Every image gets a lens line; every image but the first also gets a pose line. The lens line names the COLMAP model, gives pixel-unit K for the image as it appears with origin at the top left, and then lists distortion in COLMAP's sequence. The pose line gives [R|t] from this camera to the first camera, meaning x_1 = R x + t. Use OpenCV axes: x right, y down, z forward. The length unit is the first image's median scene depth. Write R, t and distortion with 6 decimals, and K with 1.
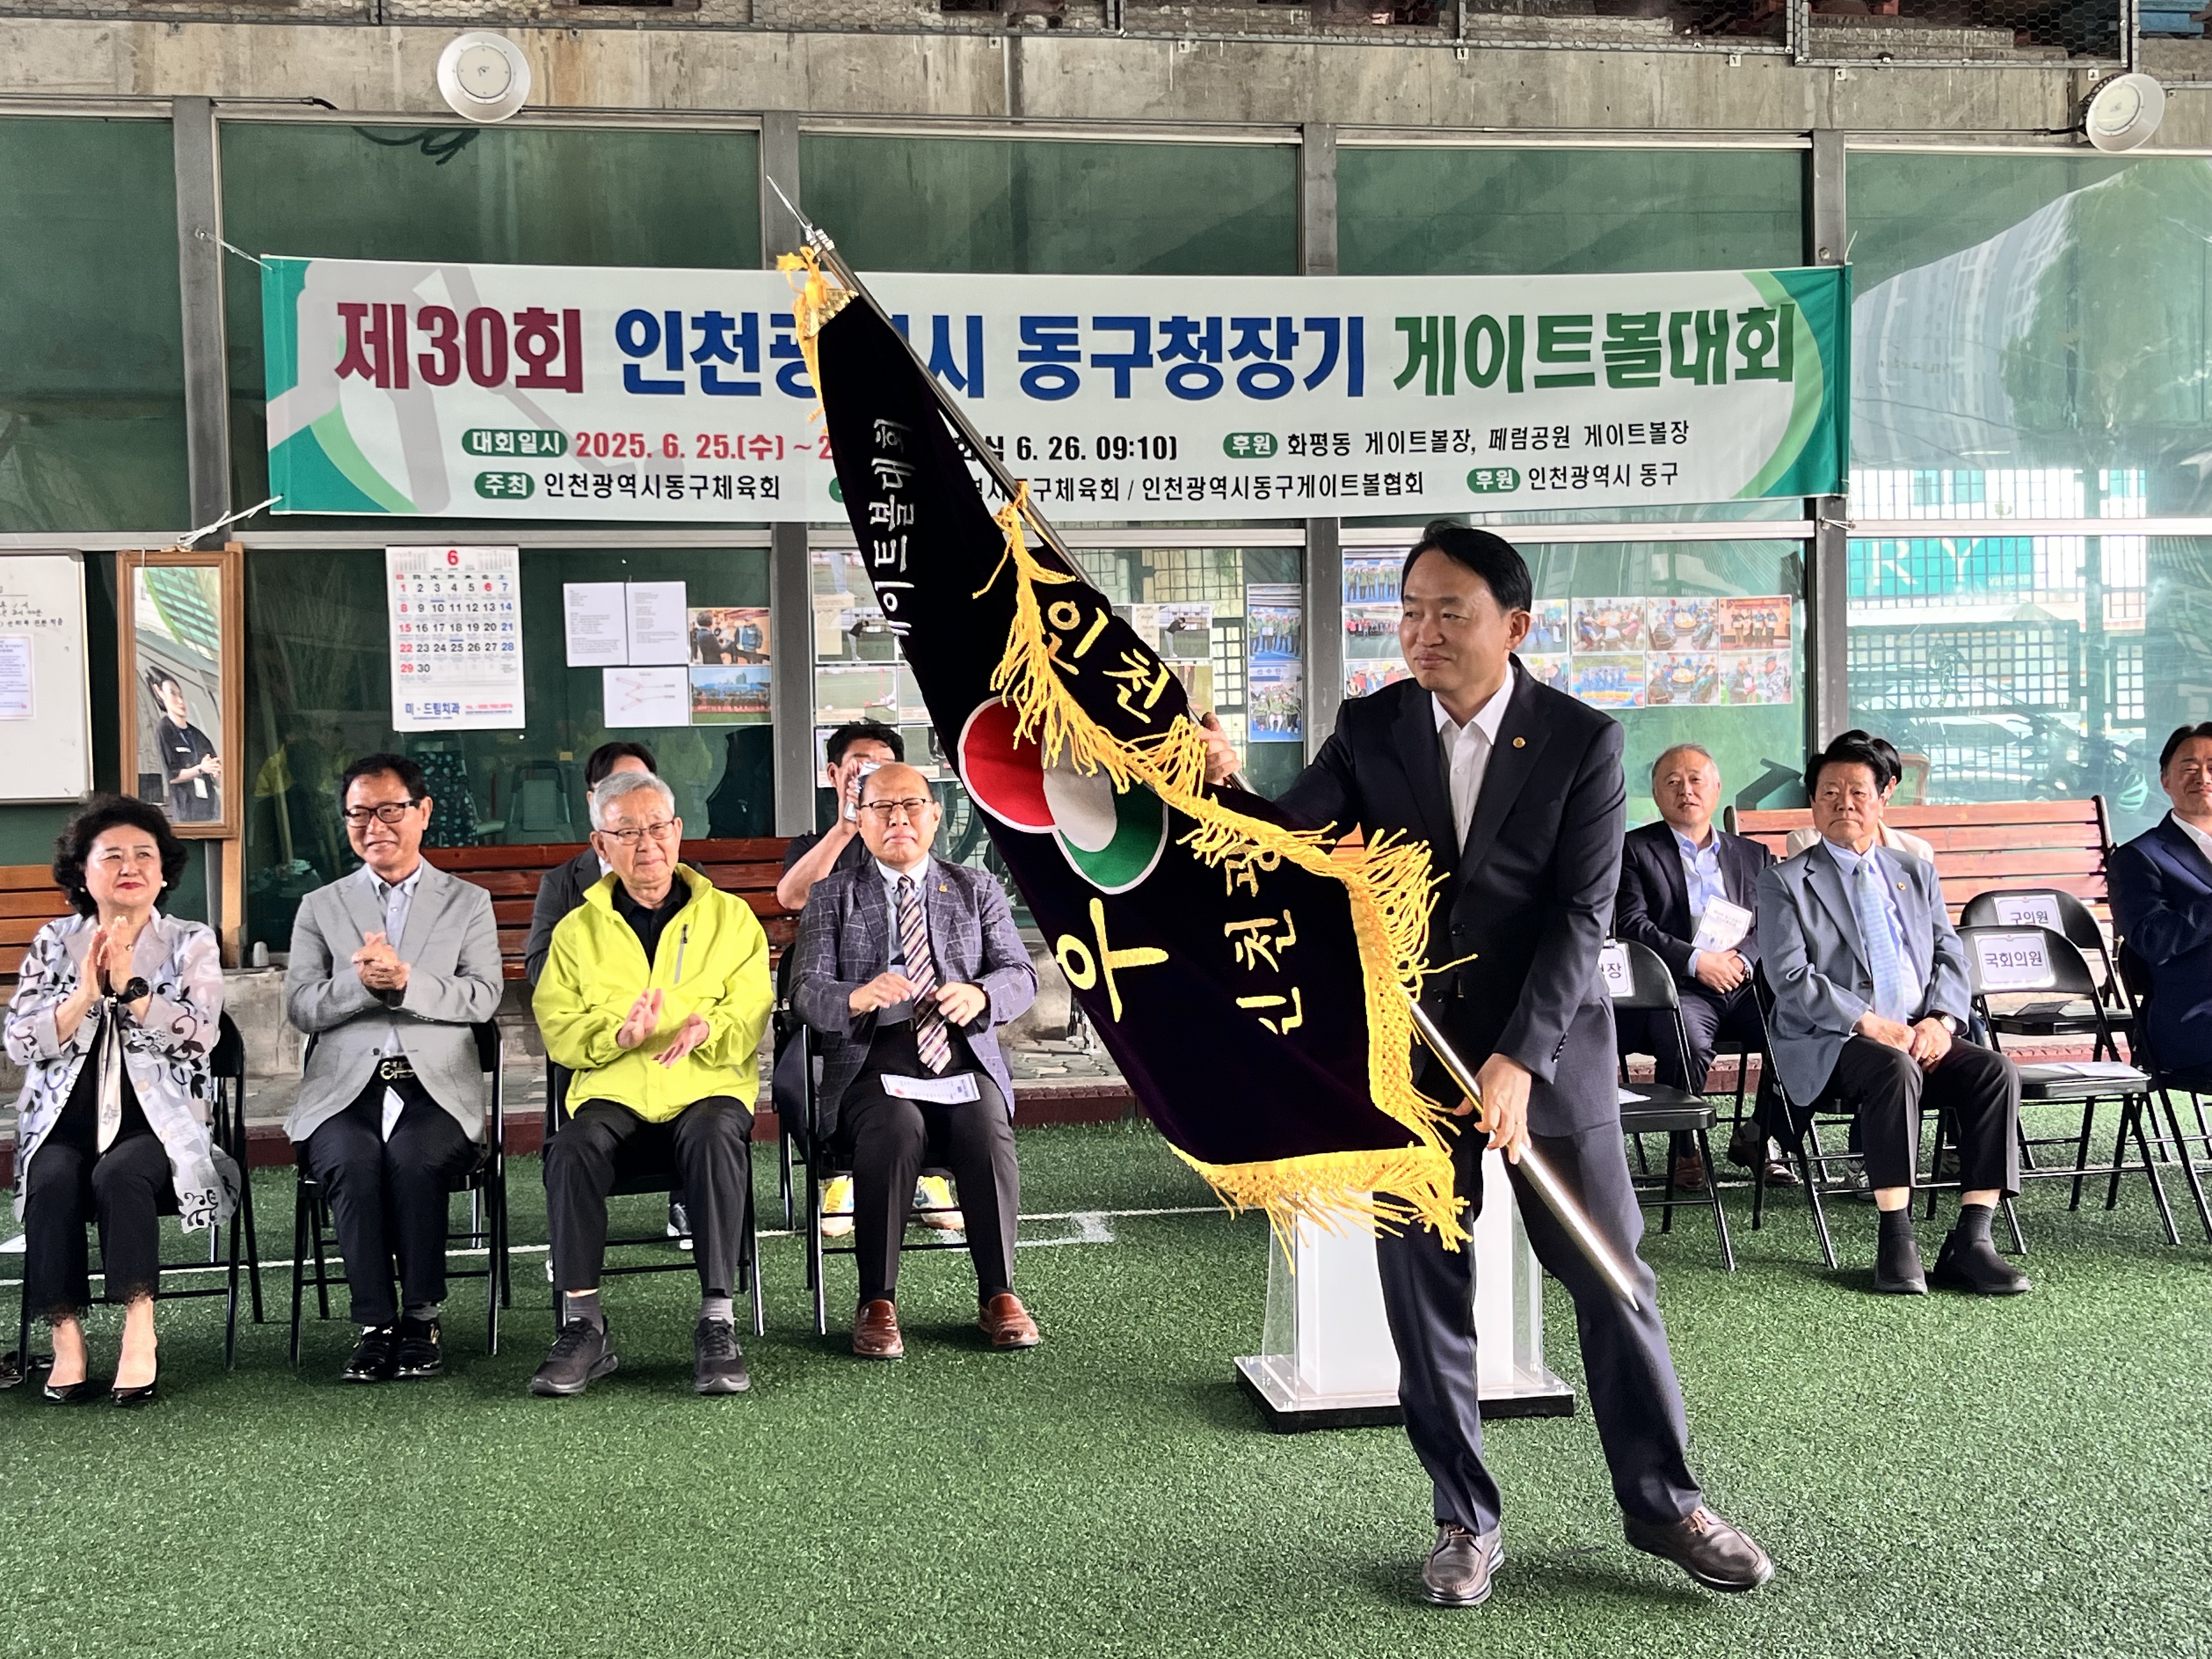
lens RADIAL K [[2676.9, 0, 1127.9], [0, 2676.9, 849.4], [0, 0, 1]] dist [0.037459, 0.000000]
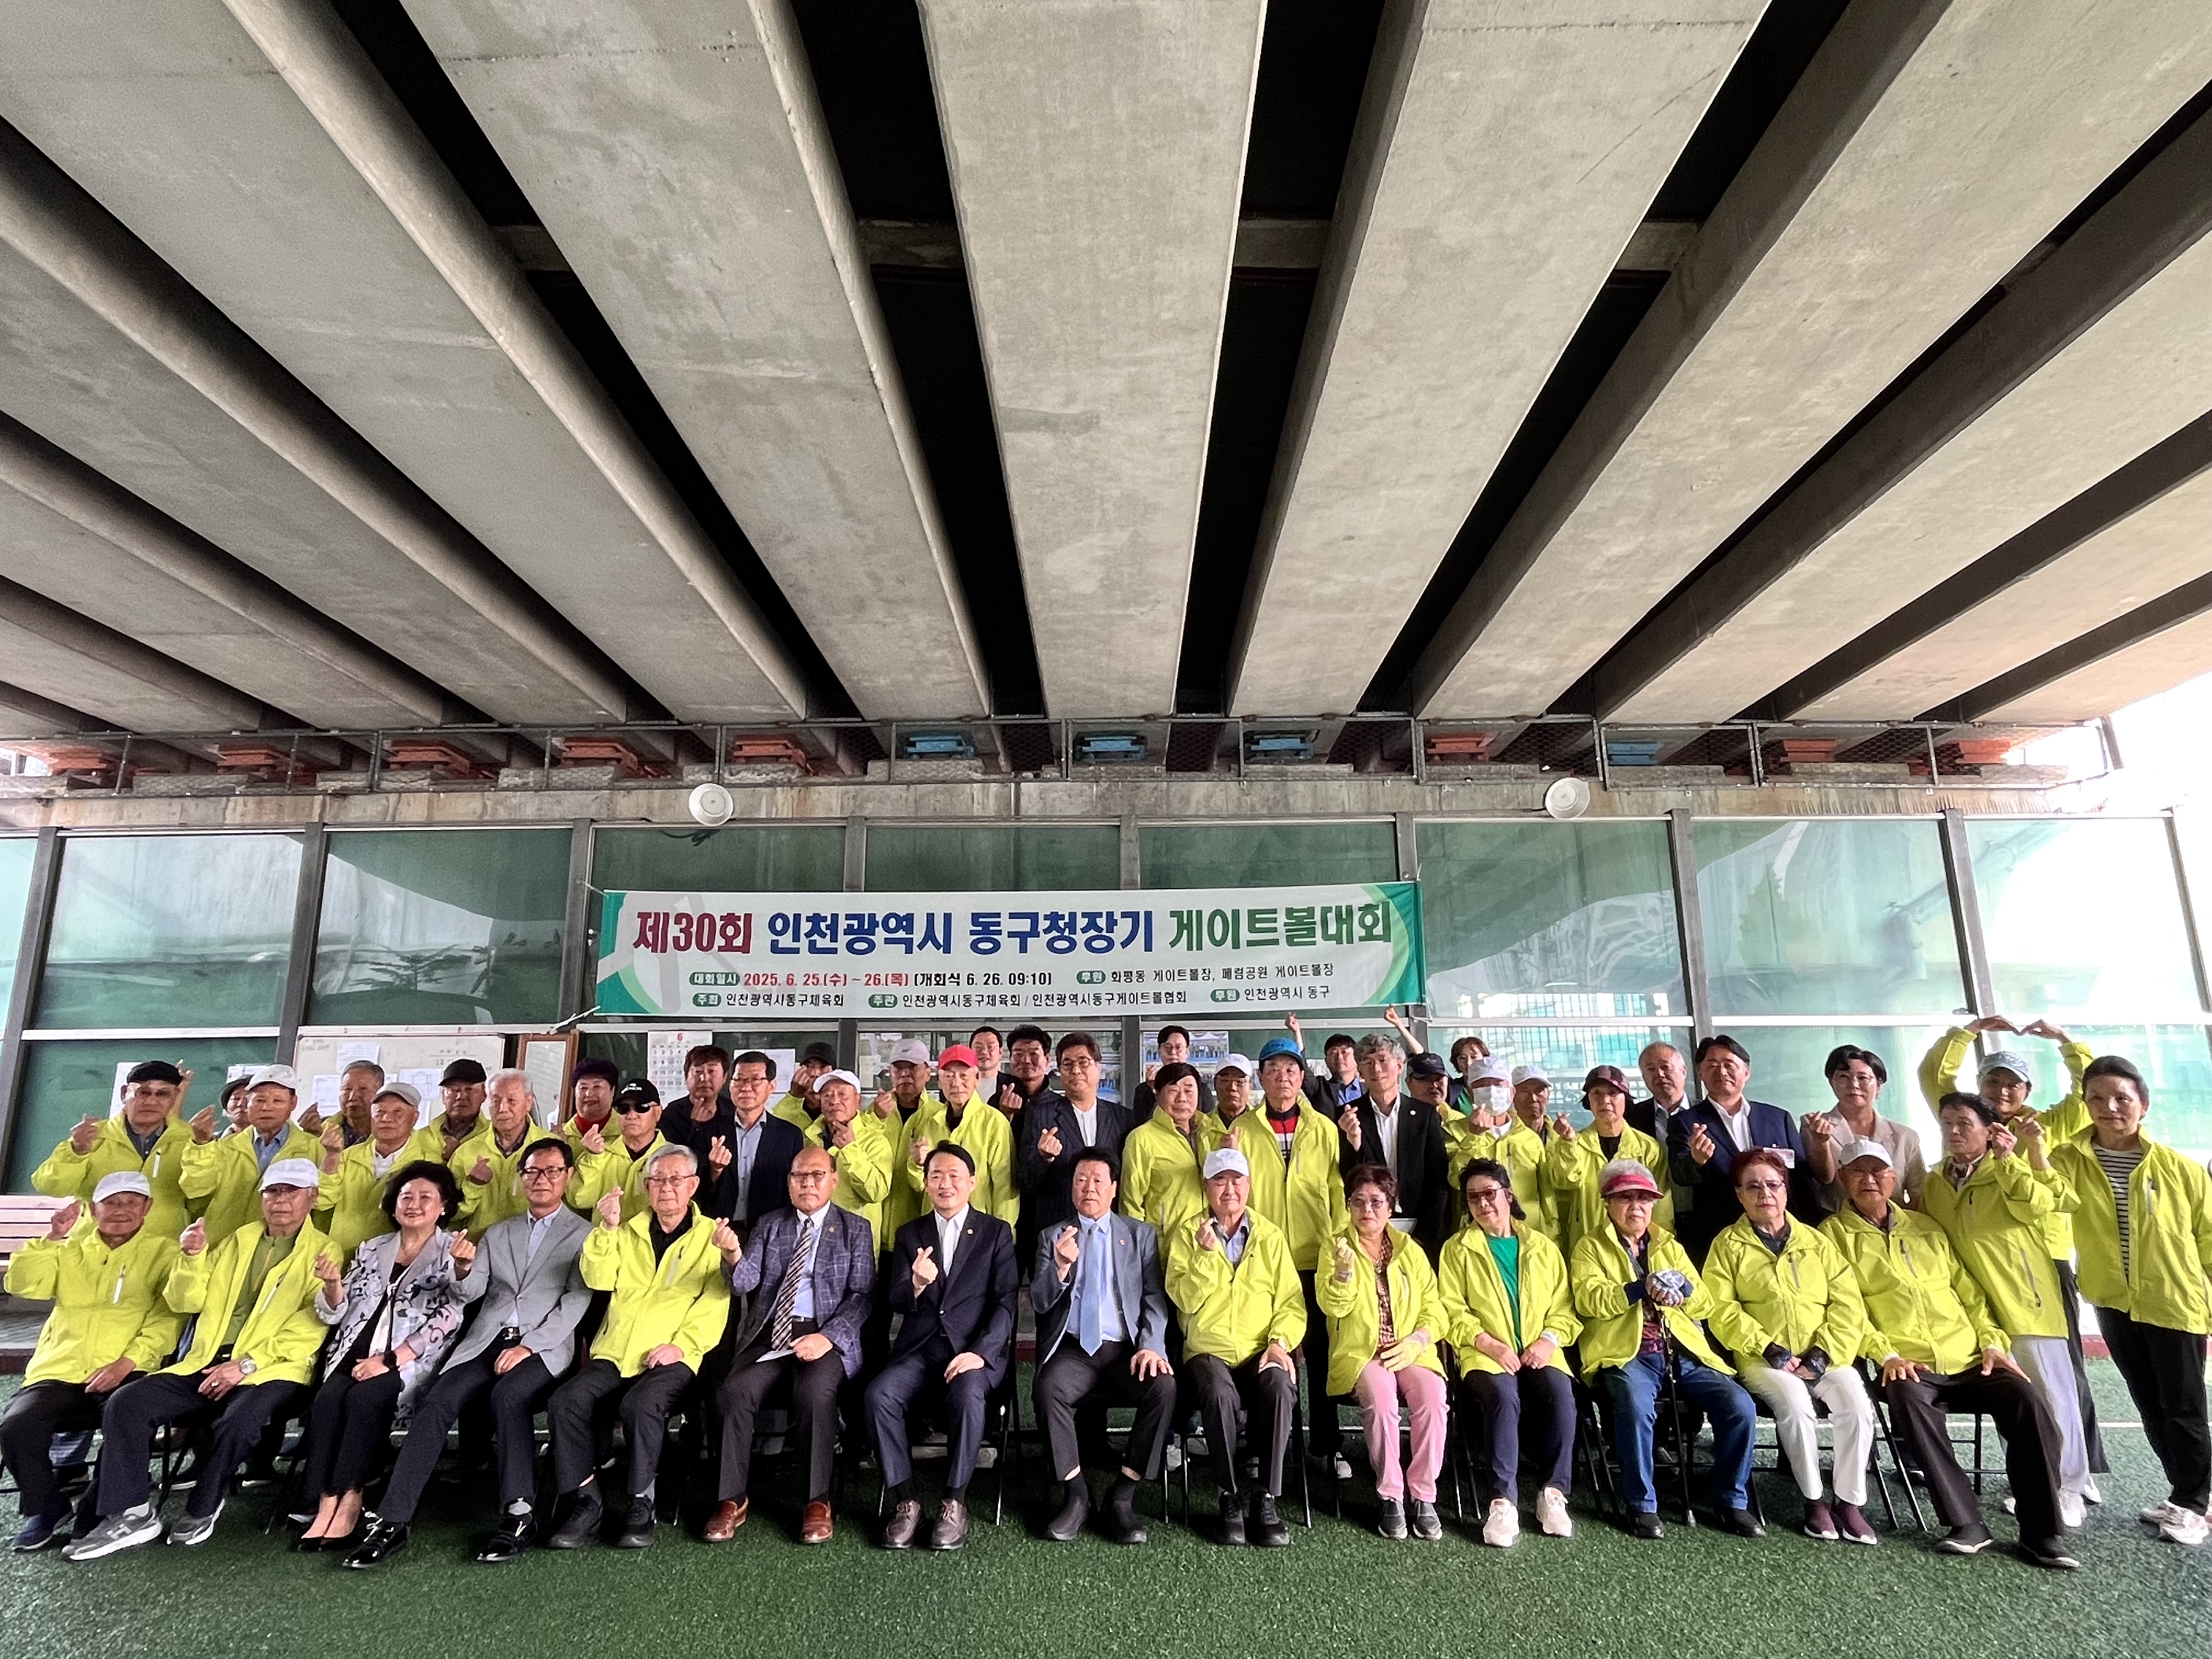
lens RADIAL K [[1217.2, 0, 1104.8], [0, 1217.2, 833.8], [0, 0, 1]] dist [-0.002949, -0.001160]
pose [[0.983576, -0.028597, -0.178217, 0.213936], [-0.021400, 0.961928, -0.272463, -0.014024], [0.179223, 0.271802, 0.945517, 0.158862]]
